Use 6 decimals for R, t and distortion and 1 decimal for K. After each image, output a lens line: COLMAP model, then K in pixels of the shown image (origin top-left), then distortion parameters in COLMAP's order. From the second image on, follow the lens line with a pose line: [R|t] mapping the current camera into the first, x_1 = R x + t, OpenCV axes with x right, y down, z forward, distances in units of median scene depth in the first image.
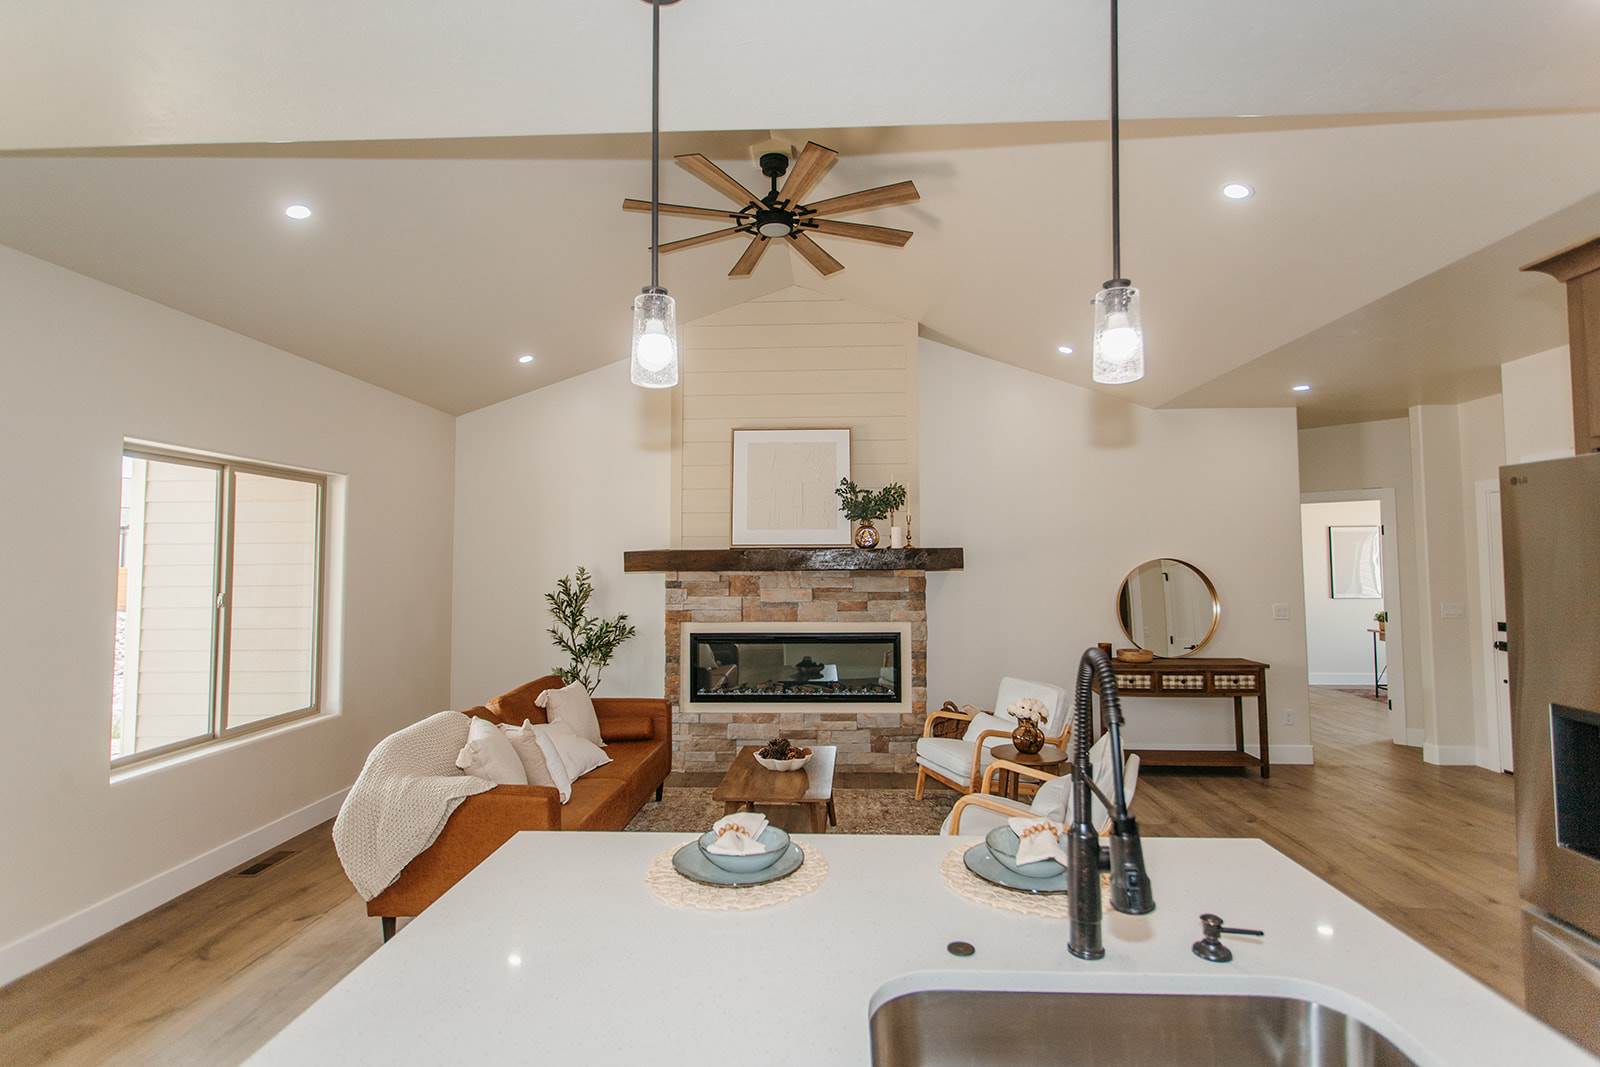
lens RADIAL K [[755.8, 0, 807.5], [0, 755.8, 520.8], [0, 0, 1]] dist [-0.002724, 0.000154]
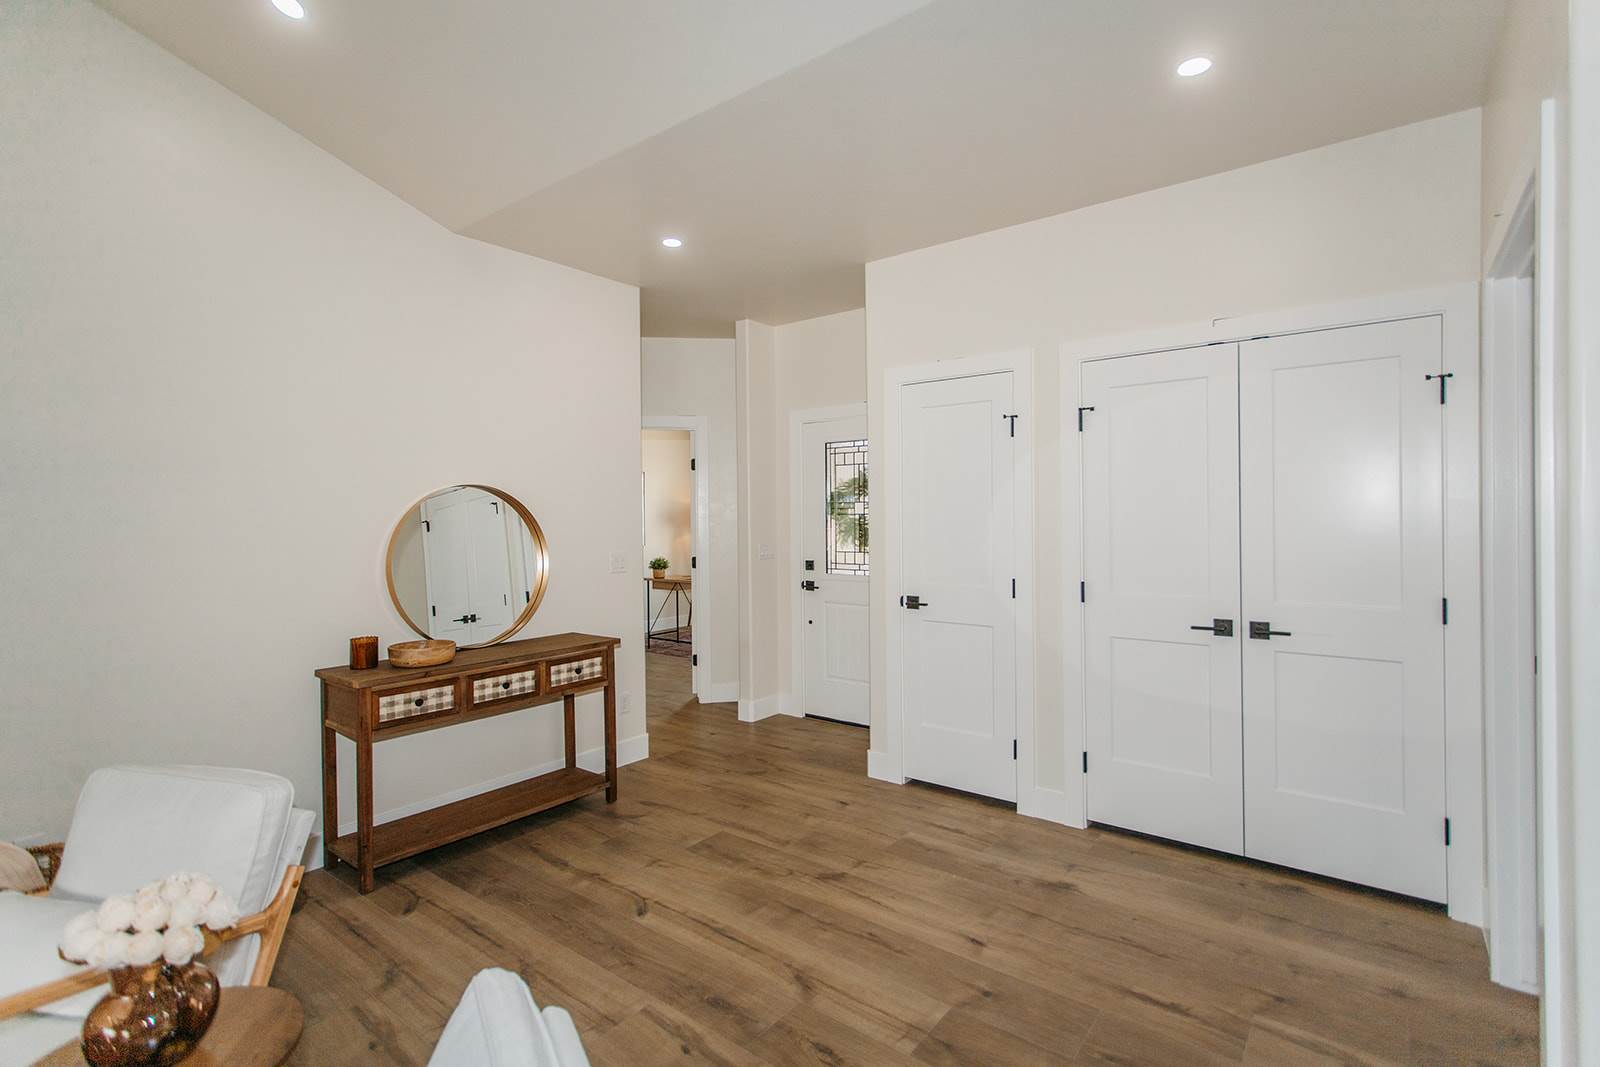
lens RADIAL K [[755.8, 0, 807.5], [0, 755.8, 520.8], [0, 0, 1]] dist [-0.002724, 0.000154]
pose [[0.579409, -0.007812, 0.815000, 0.148163], [-0.033649, 0.998872, 0.033496, 0.054075], [-0.814342, -0.046832, 0.578492, 0.463149]]
